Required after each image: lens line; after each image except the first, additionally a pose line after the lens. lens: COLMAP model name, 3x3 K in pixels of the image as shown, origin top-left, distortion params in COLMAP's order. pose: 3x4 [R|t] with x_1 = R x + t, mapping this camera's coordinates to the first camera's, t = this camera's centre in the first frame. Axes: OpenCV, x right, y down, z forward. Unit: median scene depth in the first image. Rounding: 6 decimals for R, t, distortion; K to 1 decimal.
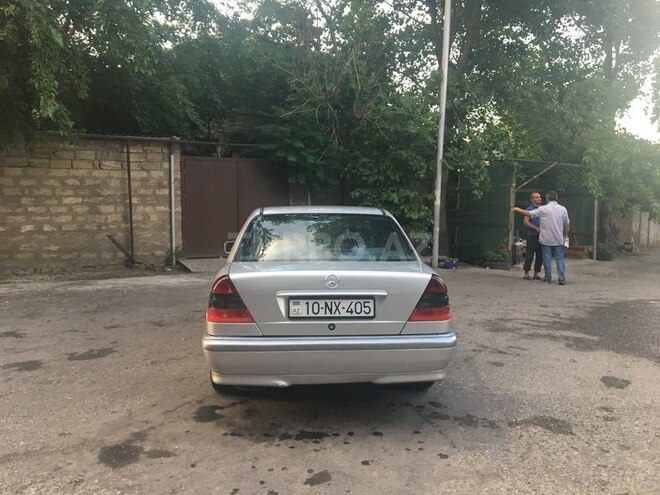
lens RADIAL K [[548.0, 0, 330.0], [0, 548.0, 247.5], [0, 0, 1]] dist [0.073907, -0.106554]
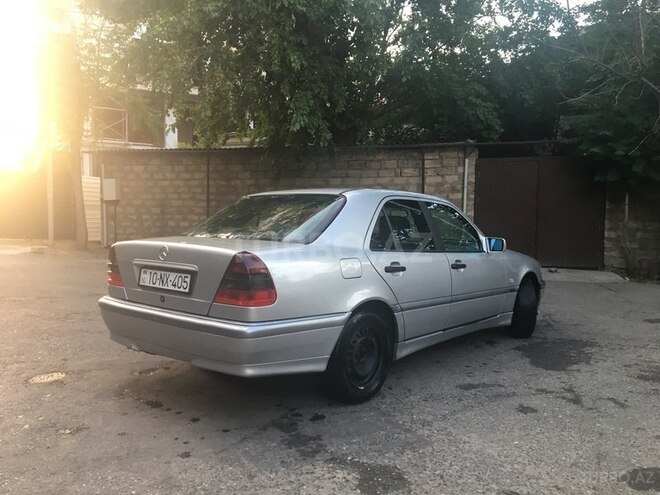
lens RADIAL K [[548.0, 0, 330.0], [0, 548.0, 247.5], [0, 0, 1]] dist [0.073907, -0.106554]
pose [[0.719843, 0.040485, -0.692955, 0.756945], [-0.059153, 0.998244, -0.003128, 0.030955], [0.691612, 0.043242, 0.720974, 0.403808]]
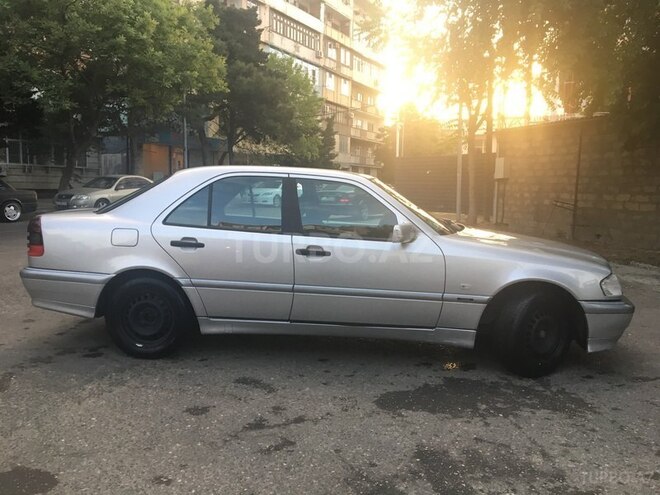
lens RADIAL K [[548.0, 0, 330.0], [0, 548.0, 247.5], [0, 0, 1]] dist [0.073907, -0.106554]
pose [[-0.134483, 0.100052, -0.985852, 1.107656], [-0.094639, 0.989045, 0.113286, -0.069001], [0.986386, 0.108535, -0.123541, 1.520615]]
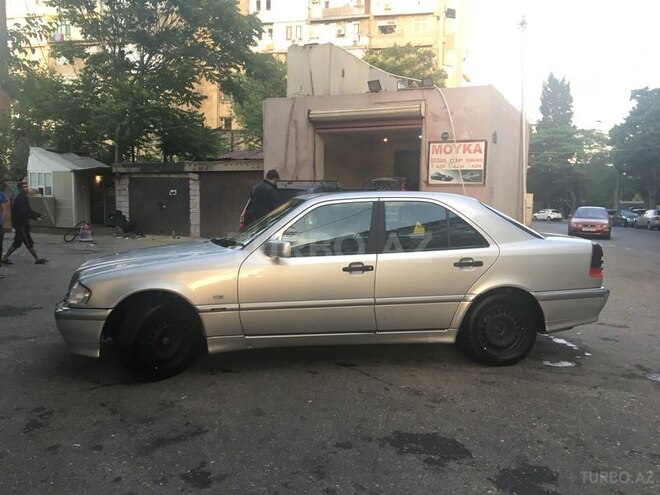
lens RADIAL K [[548.0, 0, 330.0], [0, 548.0, 247.5], [0, 0, 1]] dist [0.073907, -0.106554]
pose [[-0.086035, -0.091828, 0.992051, -1.285196], [0.056186, 0.993711, 0.096854, -0.096846], [-0.994707, 0.064072, -0.080335, 1.493968]]
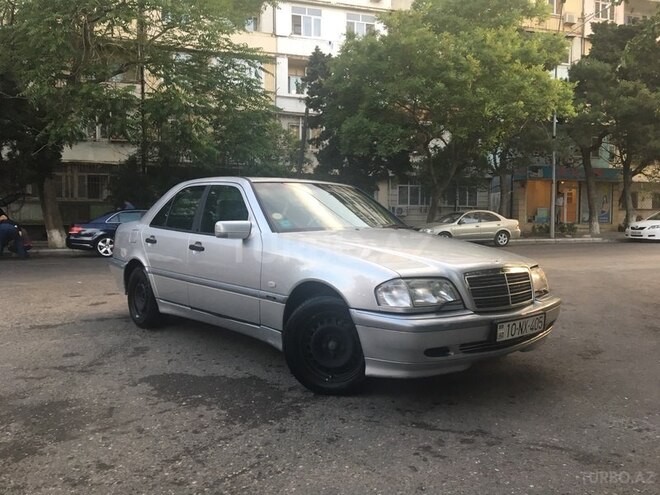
lens RADIAL K [[548.0, 0, 330.0], [0, 548.0, 247.5], [0, 0, 1]] dist [0.073907, -0.106554]
pose [[-0.792137, 0.020697, -0.609992, 0.635582], [-0.050546, 0.993767, 0.099357, -0.072492], [0.608246, 0.109537, -0.786154, 2.389807]]
